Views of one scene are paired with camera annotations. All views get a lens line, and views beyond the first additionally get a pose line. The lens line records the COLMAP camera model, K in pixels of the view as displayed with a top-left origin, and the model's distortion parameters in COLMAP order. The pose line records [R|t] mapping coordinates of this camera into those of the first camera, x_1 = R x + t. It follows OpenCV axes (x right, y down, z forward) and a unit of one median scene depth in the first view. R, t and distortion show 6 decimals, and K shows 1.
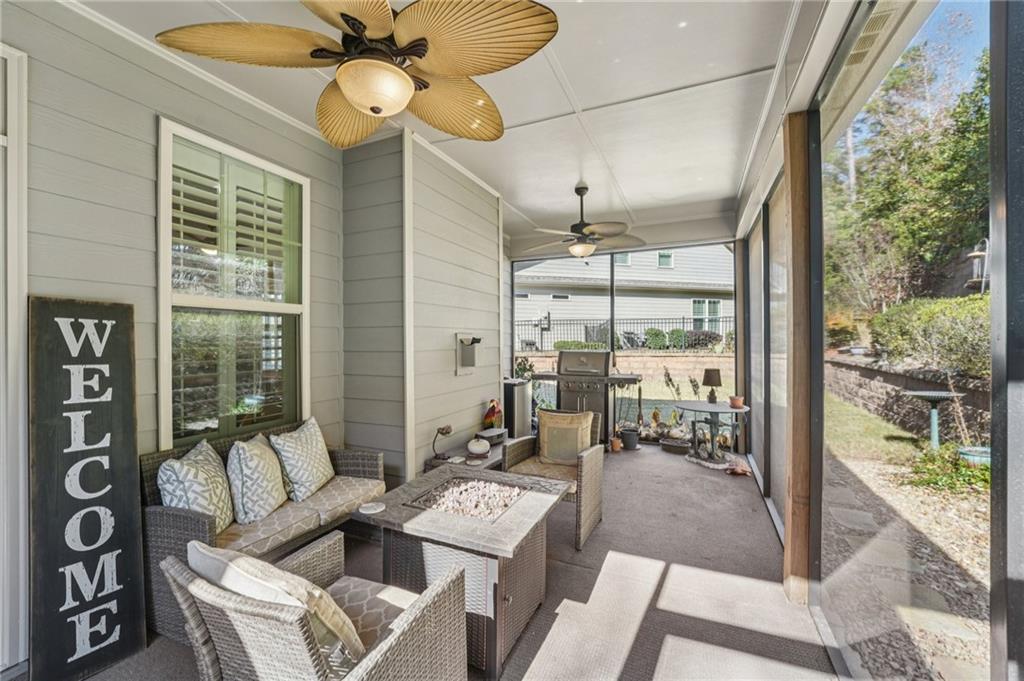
lens RADIAL K [[418.5, 0, 515.7], [0, 418.5, 340.0], [0, 0, 1]] dist [-0.013148, 0.000918]
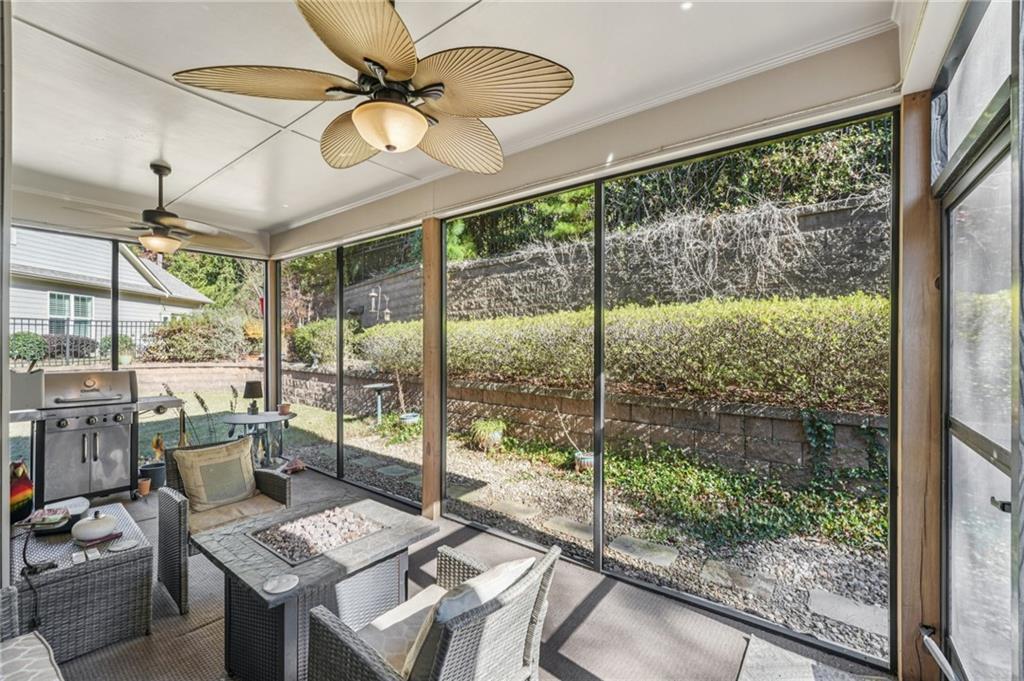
lens RADIAL K [[418.5, 0, 513.3], [0, 418.5, 344.0], [0, 0, 1]] dist [-0.013148, 0.000918]
pose [[0.234755, 0.002202, 0.972052, -0.263133], [-0.000286, 0.999998, -0.002196, -0.014628], [-0.972054, 0.000238, 0.234755, 0.097155]]
